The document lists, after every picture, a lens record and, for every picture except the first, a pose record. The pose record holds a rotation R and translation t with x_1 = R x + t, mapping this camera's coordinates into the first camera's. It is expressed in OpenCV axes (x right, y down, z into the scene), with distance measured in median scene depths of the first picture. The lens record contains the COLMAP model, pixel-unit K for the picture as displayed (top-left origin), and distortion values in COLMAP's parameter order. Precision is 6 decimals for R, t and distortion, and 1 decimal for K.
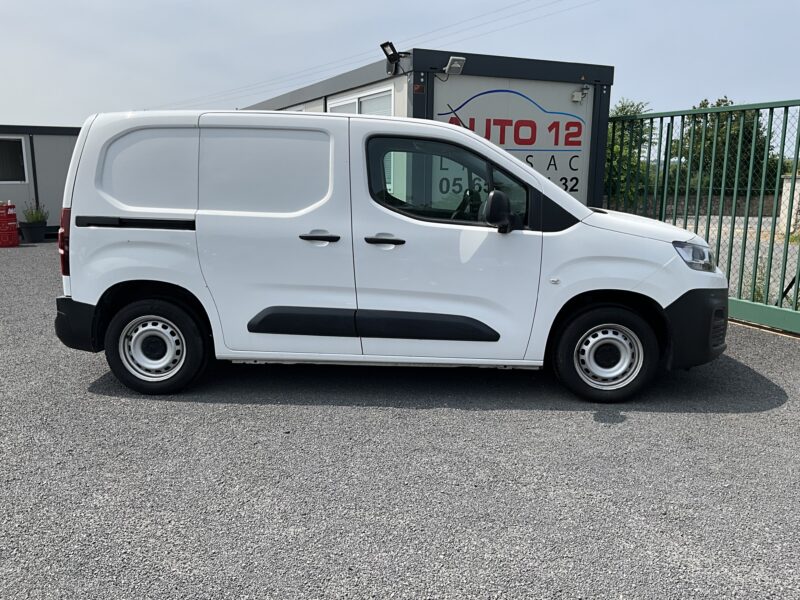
lens RADIAL K [[669.2, 0, 400.0], [0, 669.2, 300.0], [0, 0, 1]] dist [0.123327, -0.285702]
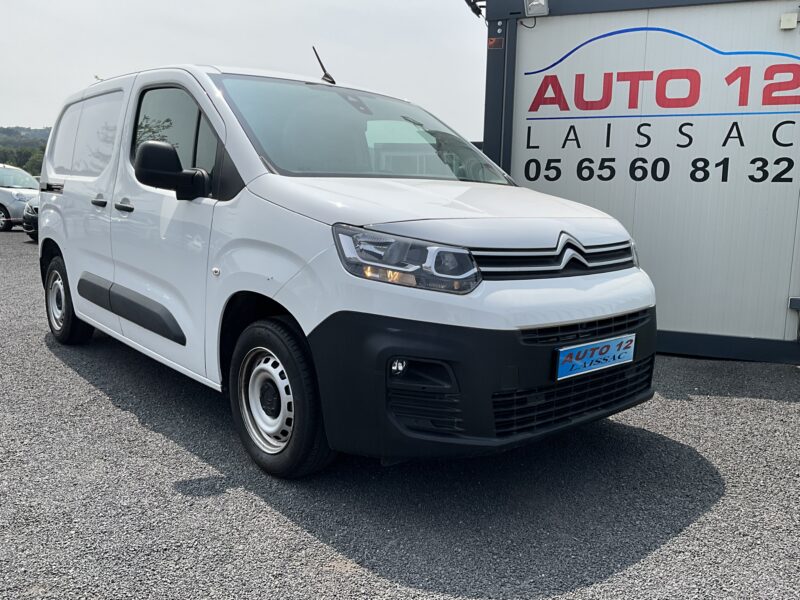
lens RADIAL K [[671.6, 0, 400.0], [0, 671.6, 300.0], [0, 0, 1]] dist [0.064097, -0.116963]
pose [[0.681006, 0.121776, -0.722081, 0.827191], [-0.147669, 0.988655, 0.027463, -0.044502], [0.717234, 0.087926, 0.691263, 0.633692]]
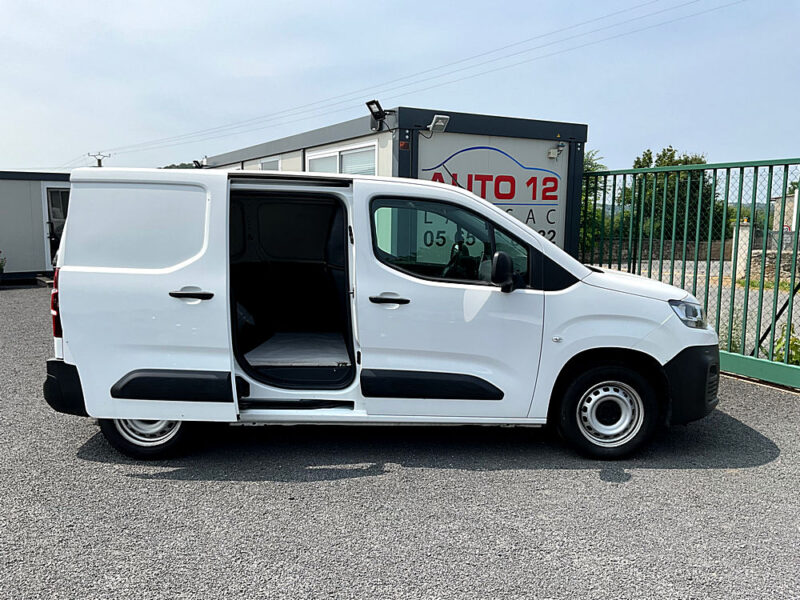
lens RADIAL K [[670.5, 0, 400.0], [0, 670.5, 300.0], [0, 0, 1]] dist [0.085034, -0.177332]
pose [[0.997870, -0.003815, 0.065127, -0.068332], [0.007826, 0.998080, -0.061440, -0.025746], [-0.064767, 0.061819, 0.995984, 0.003913]]
